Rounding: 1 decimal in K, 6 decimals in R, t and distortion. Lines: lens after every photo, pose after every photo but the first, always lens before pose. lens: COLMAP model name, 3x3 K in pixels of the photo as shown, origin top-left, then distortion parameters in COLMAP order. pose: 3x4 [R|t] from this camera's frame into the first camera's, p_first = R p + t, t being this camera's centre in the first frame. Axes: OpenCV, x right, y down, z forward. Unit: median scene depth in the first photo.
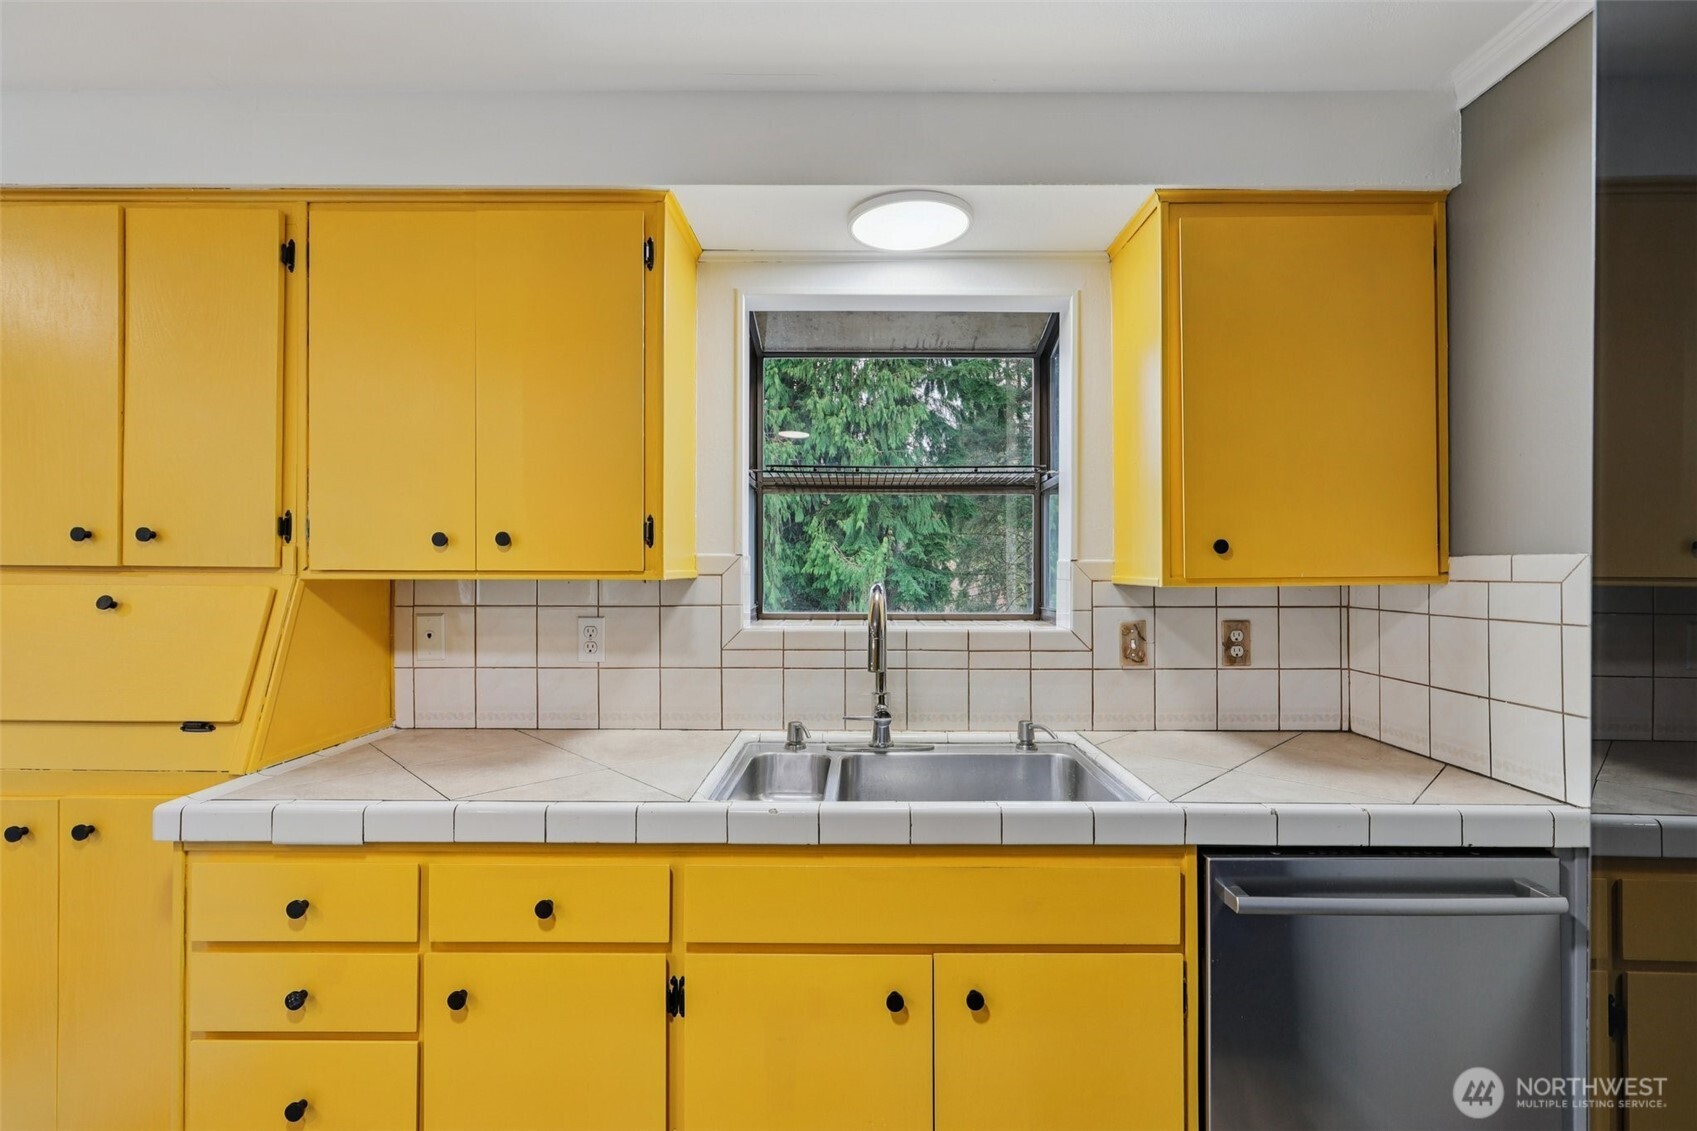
lens RADIAL K [[773.0, 0, 851.4], [0, 773.0, 564.7], [0, 0, 1]] dist [0.003239, 0.000256]
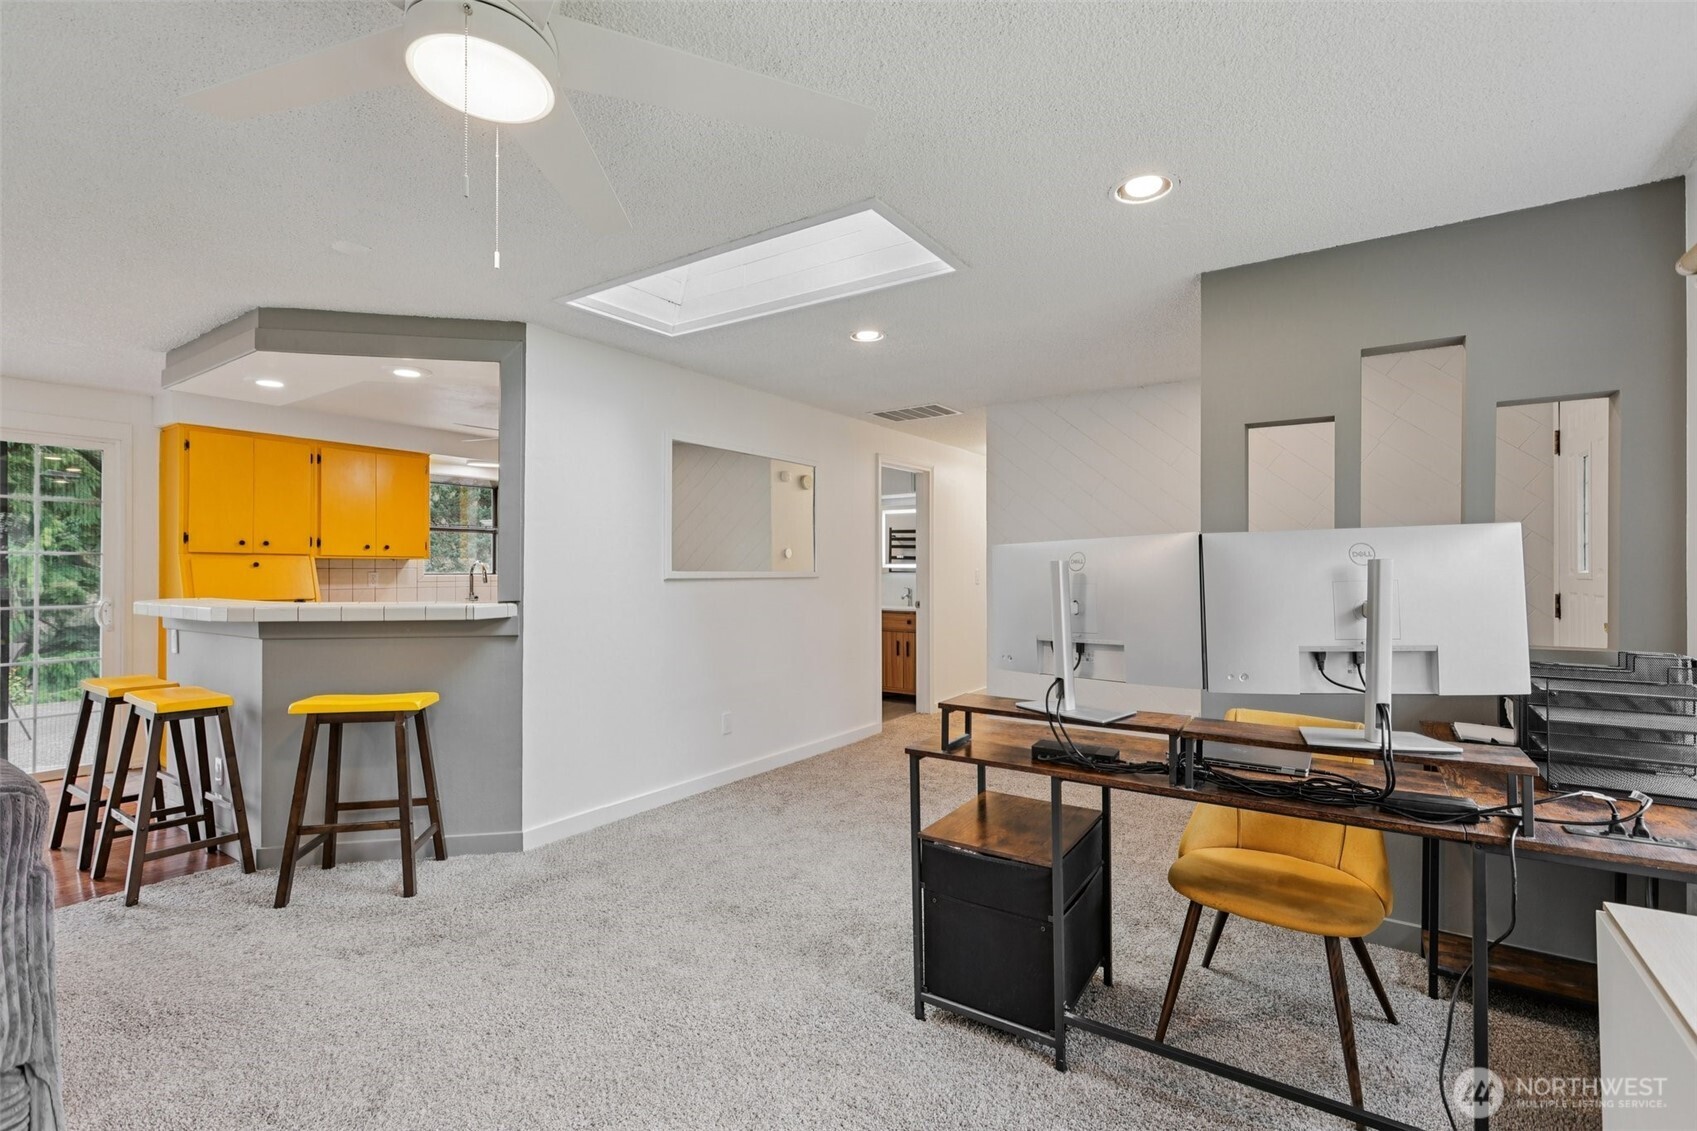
lens RADIAL K [[773.0, 0, 851.4], [0, 773.0, 567.8], [0, 0, 1]] dist [0.003239, 0.000256]
pose [[0.558837, 0.000441, 0.829278, -1.935195], [0.002048, 0.999996, -0.001912, 0.063773], [-0.829275, 0.002767, 0.558833, -2.438972]]
